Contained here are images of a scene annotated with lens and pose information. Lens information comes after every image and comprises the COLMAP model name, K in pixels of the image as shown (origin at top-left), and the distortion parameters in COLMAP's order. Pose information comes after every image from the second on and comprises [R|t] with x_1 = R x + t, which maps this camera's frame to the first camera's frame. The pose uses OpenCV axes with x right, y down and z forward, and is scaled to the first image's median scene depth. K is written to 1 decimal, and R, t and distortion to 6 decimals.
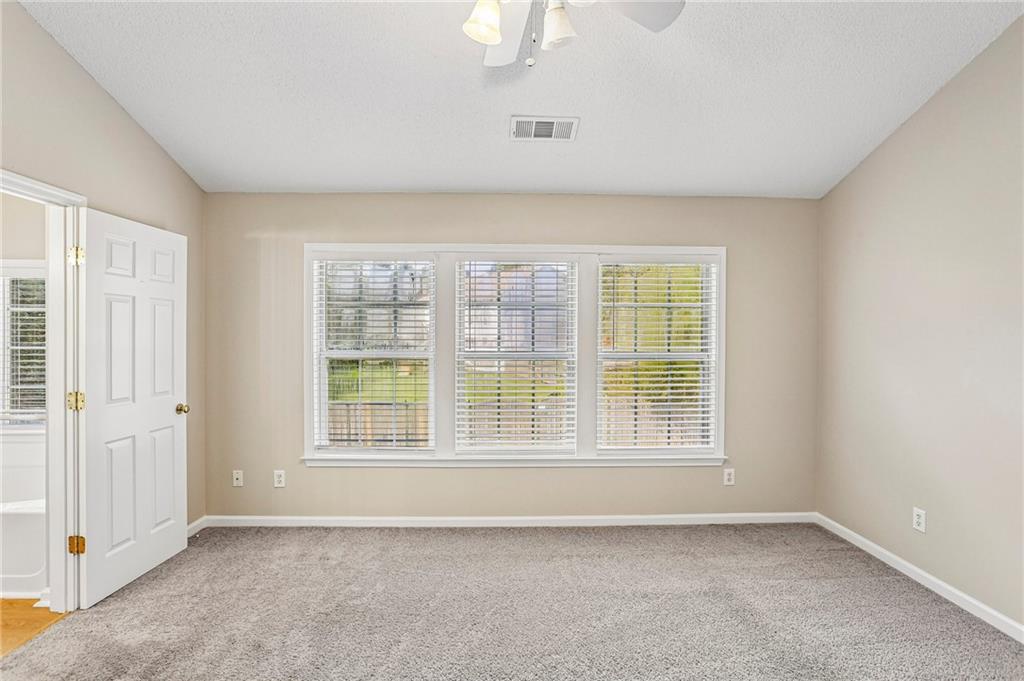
lens RADIAL K [[471.8, 0, 515.8], [0, 471.8, 337.7], [0, 0, 1]] dist [-0.046323, 0.021807]
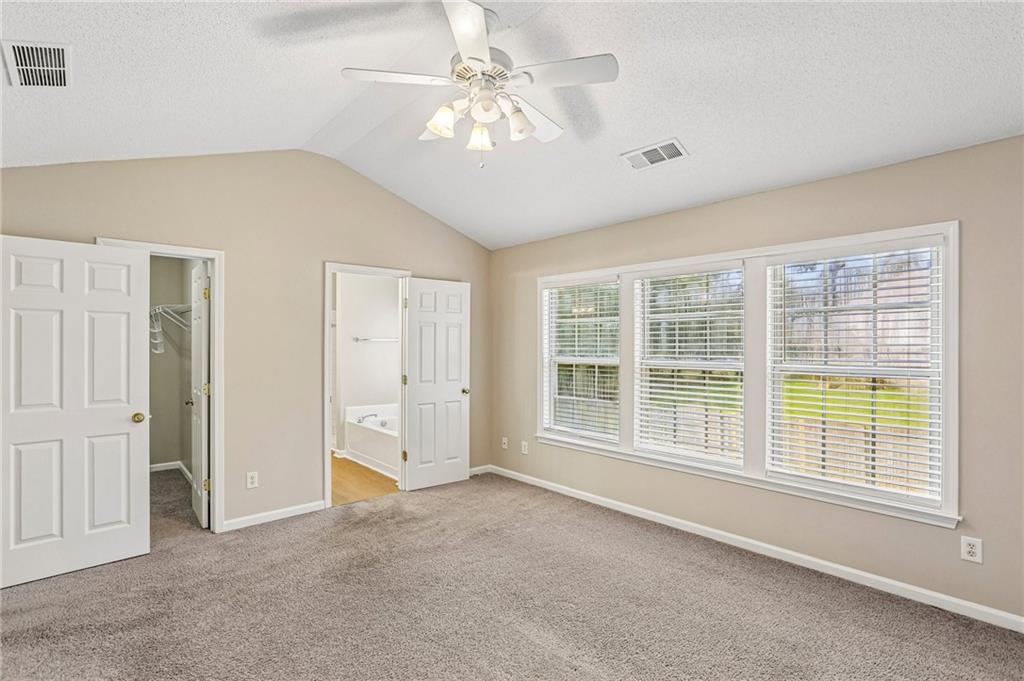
lens RADIAL K [[484.9, 0, 519.1], [0, 484.9, 340.0], [0, 0, 1]] dist [-0.036986, 0.024351]
pose [[0.661846, -0.009266, -0.749582, 0.590434], [-0.004789, 0.999851, -0.016589, 0.003399], [0.749624, 0.014569, 0.661703, 0.022641]]
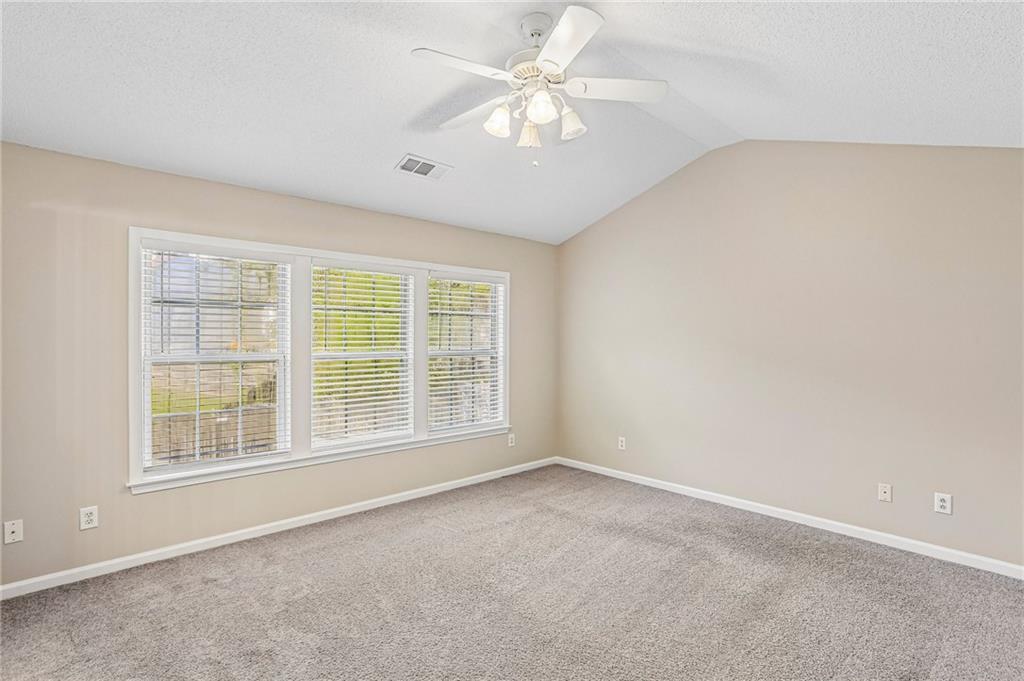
lens RADIAL K [[479.8, 0, 512.5], [0, 479.8, 337.1], [0, 0, 1]] dist [-0.037573, 0.014867]
pose [[0.759201, -0.000063, 0.650856, -0.495146], [0.000674, 1.000000, -0.000690, -0.004529], [-0.650856, 0.000962, 0.759201, -0.081632]]
